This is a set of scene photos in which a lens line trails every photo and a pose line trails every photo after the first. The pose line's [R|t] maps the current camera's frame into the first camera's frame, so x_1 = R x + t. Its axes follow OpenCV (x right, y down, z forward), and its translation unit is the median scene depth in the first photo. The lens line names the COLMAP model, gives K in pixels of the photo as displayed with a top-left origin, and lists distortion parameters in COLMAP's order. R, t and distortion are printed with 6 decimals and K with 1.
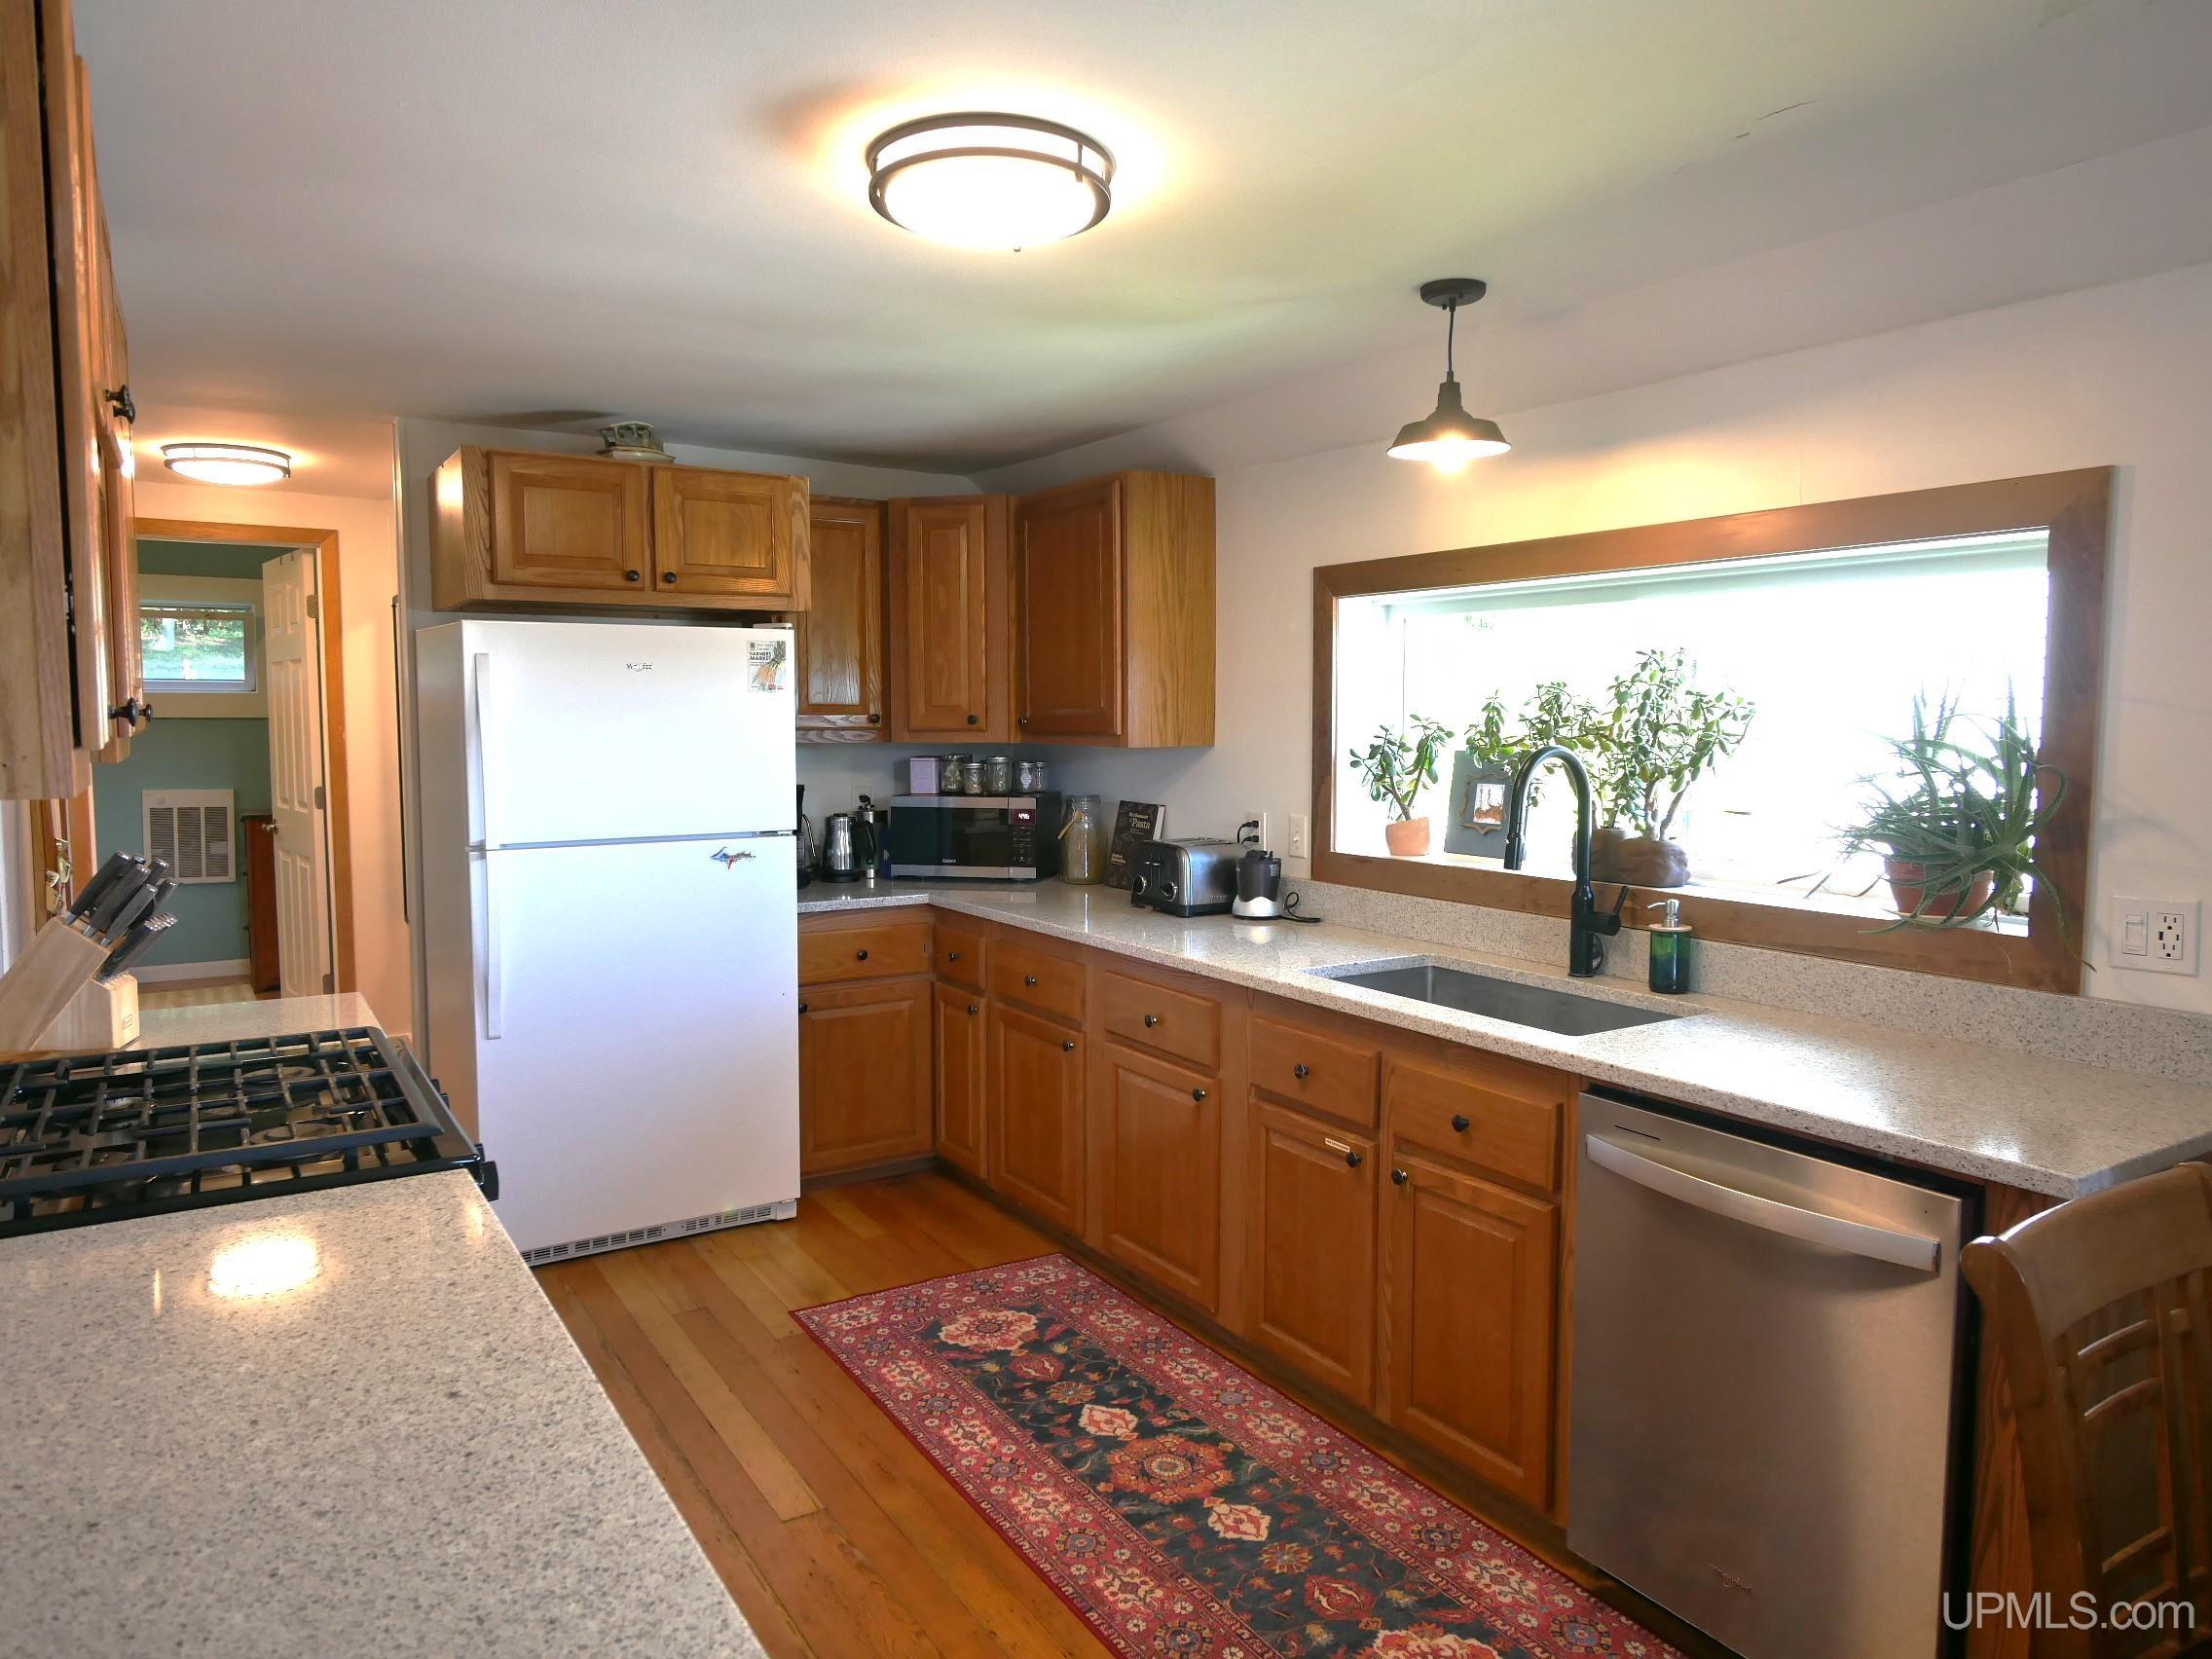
lens RADIAL K [[1368.9, 0, 1065.7], [0, 1368.9, 846.1], [0, 0, 1]] dist [-0.002260, 0.002937]
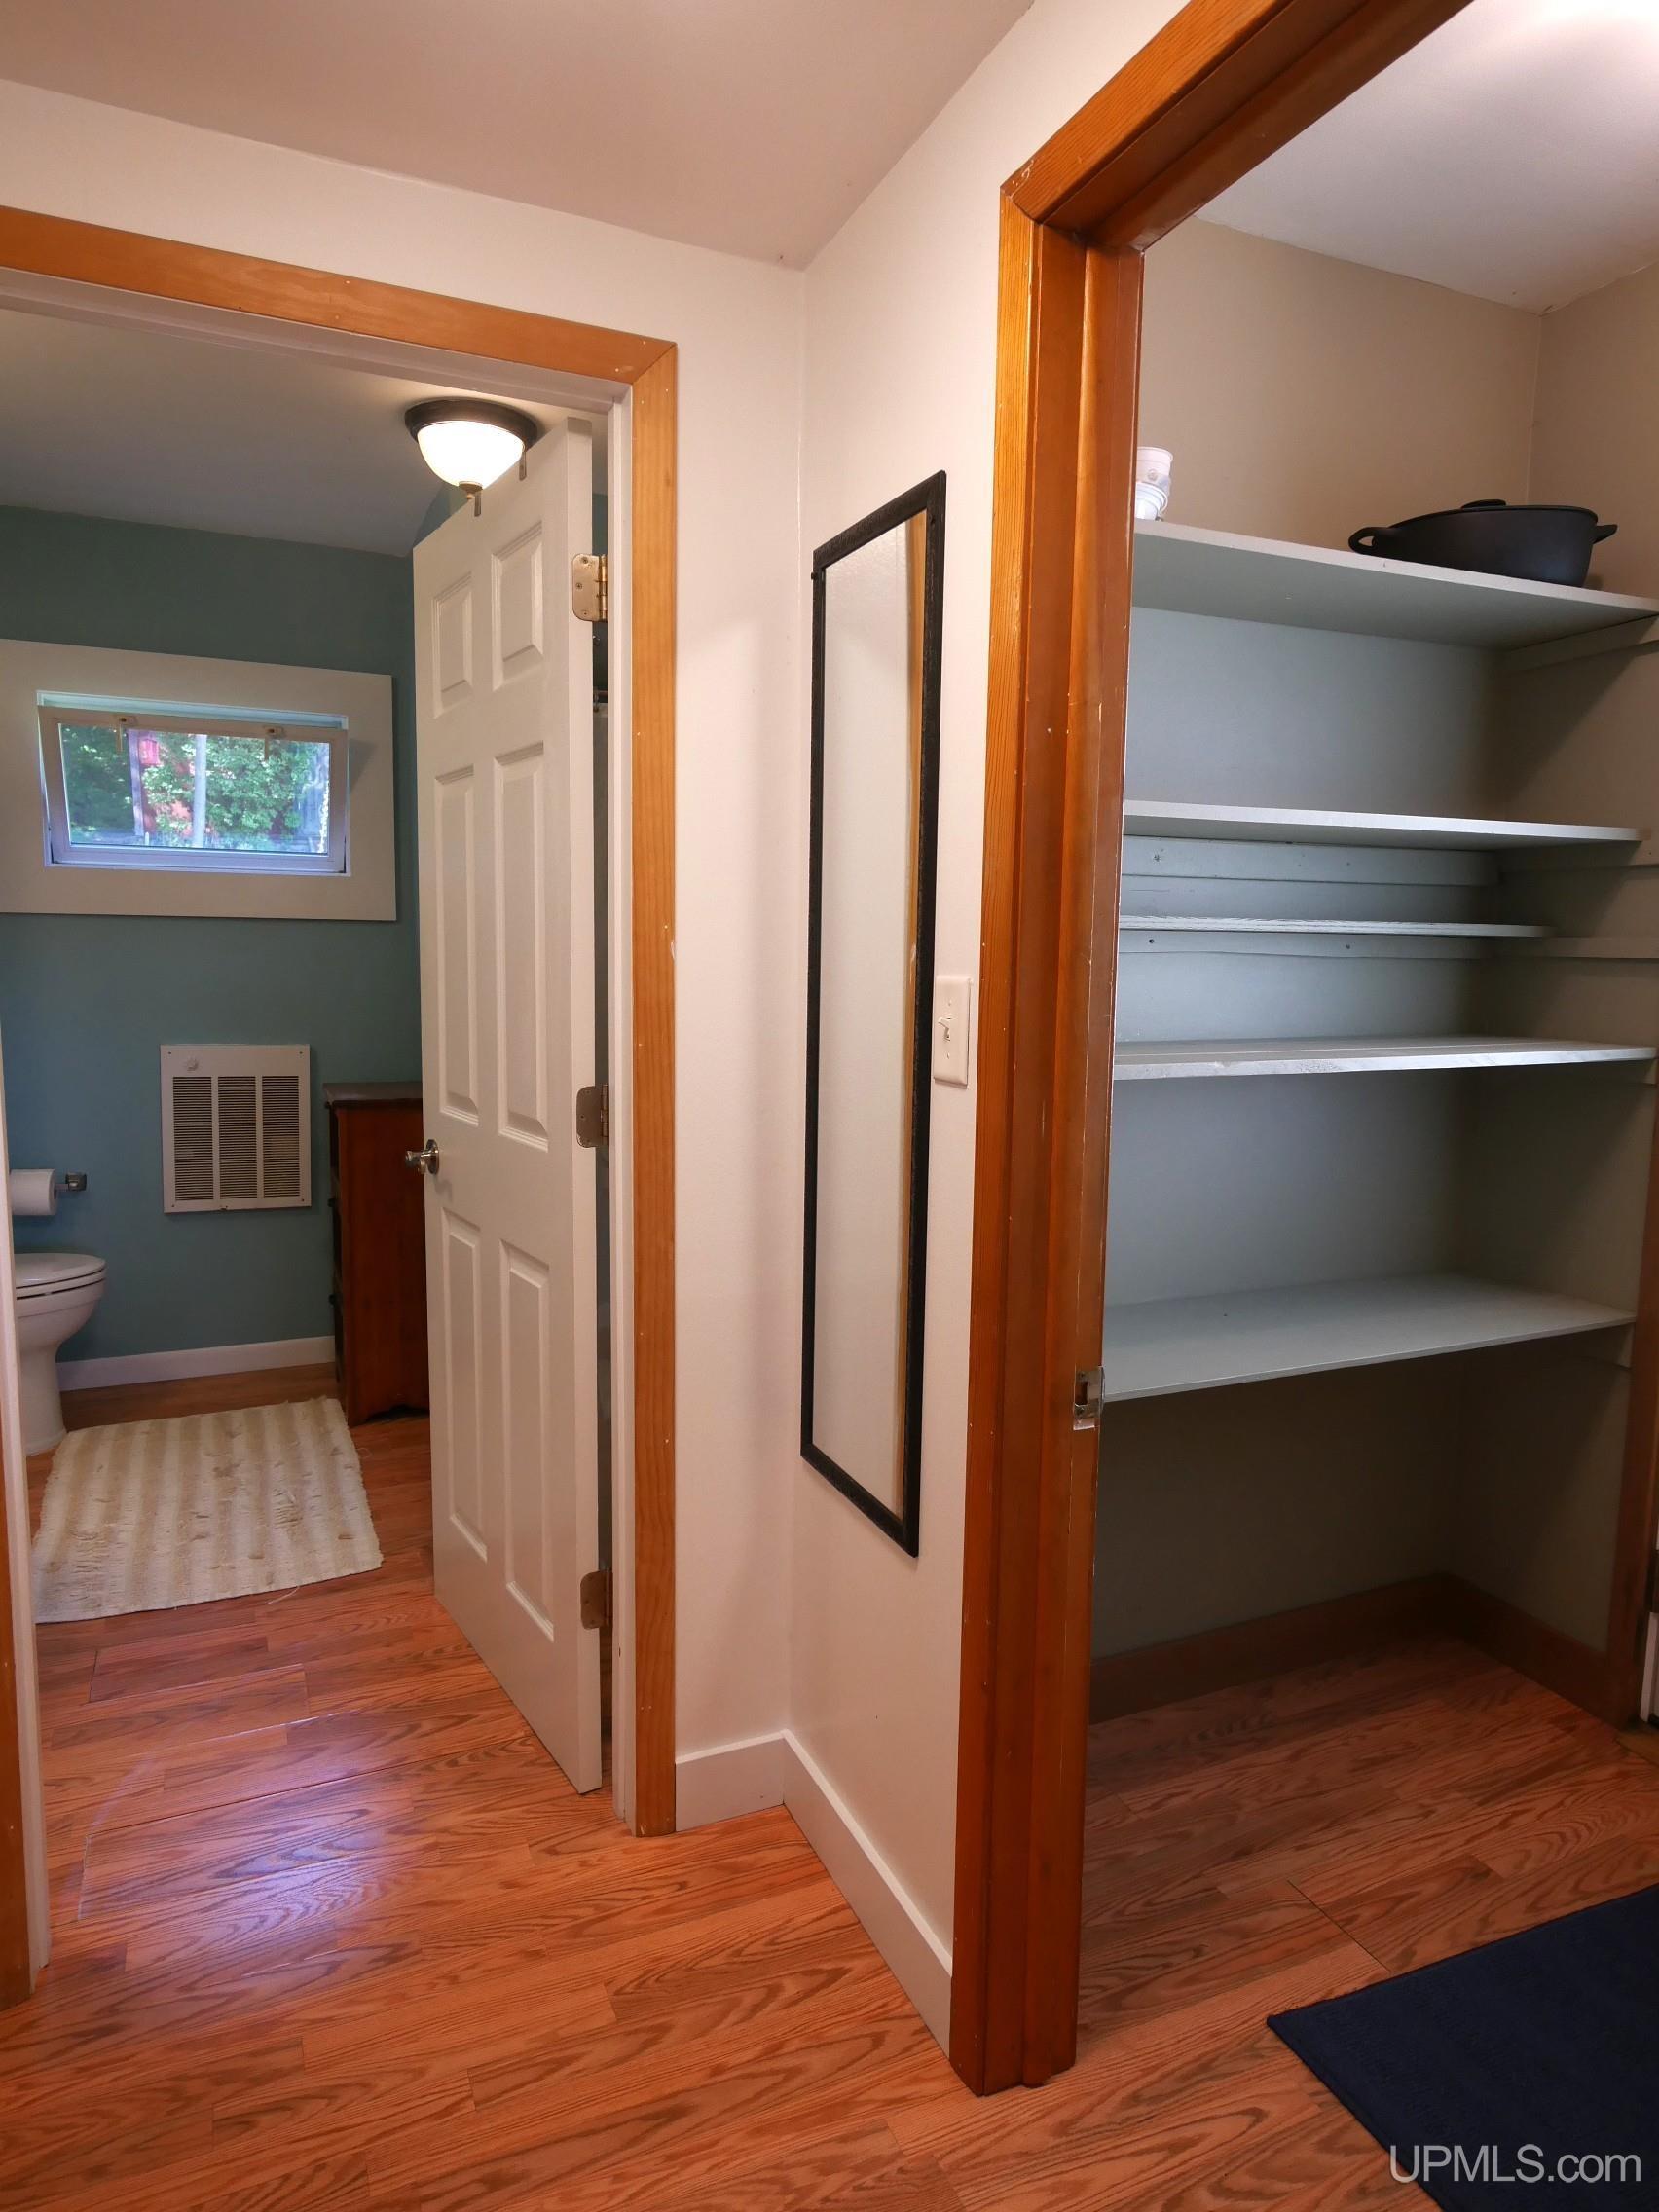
lens RADIAL K [[1368.9, 0, 820.5], [0, 1368.9, 1113.8], [0, 0, 1]] dist [-0.002260, 0.002937]
pose [[0.988106, 0.023564, -0.151961, -0.330003], [-0.019098, 0.999344, 0.030780, -0.037817], [0.152587, -0.027512, 0.987907, 0.497320]]
